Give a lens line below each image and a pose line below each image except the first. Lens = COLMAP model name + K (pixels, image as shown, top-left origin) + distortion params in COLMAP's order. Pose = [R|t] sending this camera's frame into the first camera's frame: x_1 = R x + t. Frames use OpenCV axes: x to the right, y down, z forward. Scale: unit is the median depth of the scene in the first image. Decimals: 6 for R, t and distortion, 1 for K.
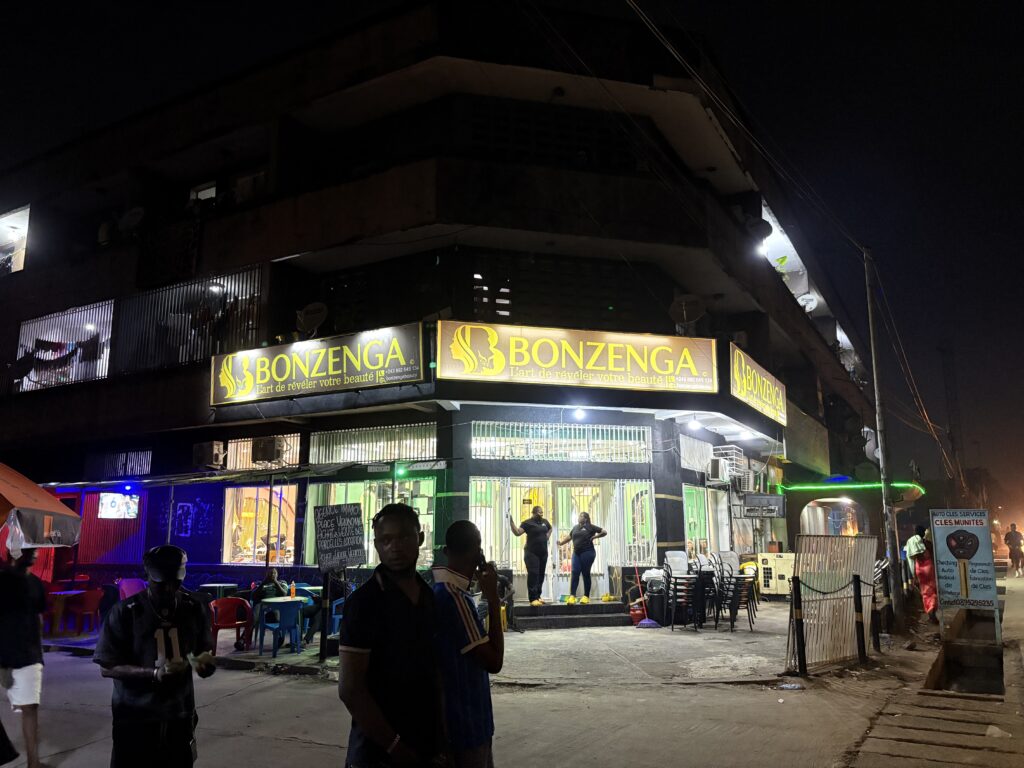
lens RADIAL K [[785.4, 0, 507.0], [0, 785.4, 382.2], [0, 0, 1]] dist [0.001223, 0.000157]
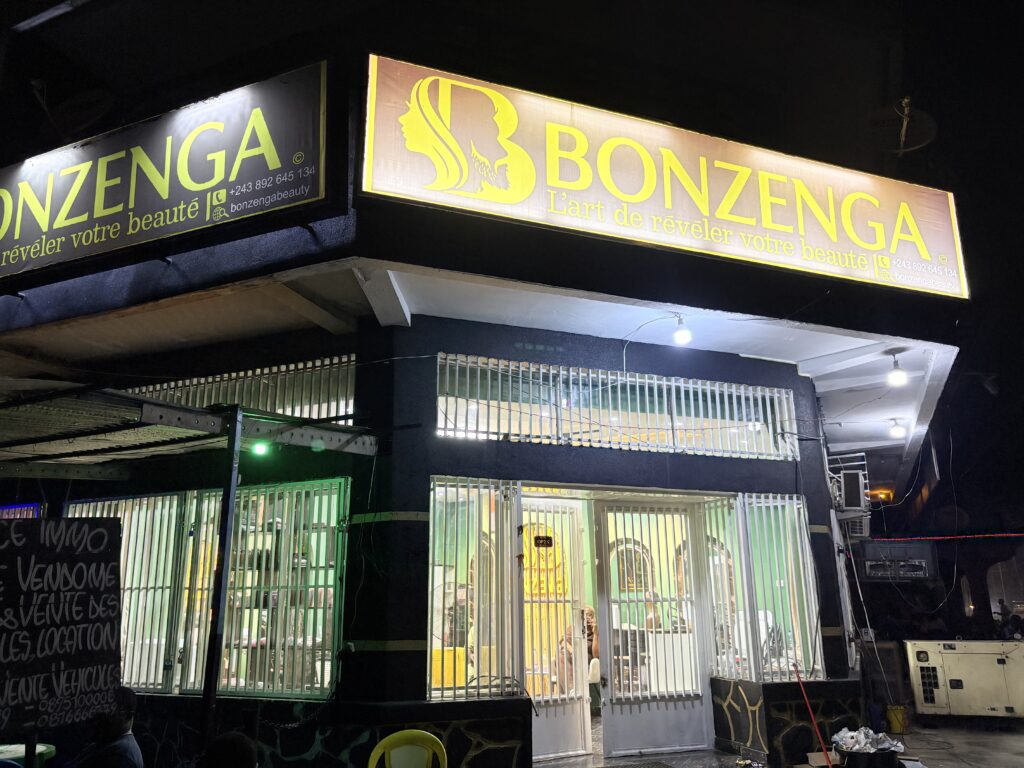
lens RADIAL K [[785.4, 0, 507.0], [0, 785.4, 382.2], [0, 0, 1]] dist [0.001223, 0.000157]
pose [[0.994606, 0.023213, 0.101097, -0.052273], [-0.014293, 0.996012, -0.088072, 0.108968], [-0.102738, 0.086152, 0.990971, 0.581192]]
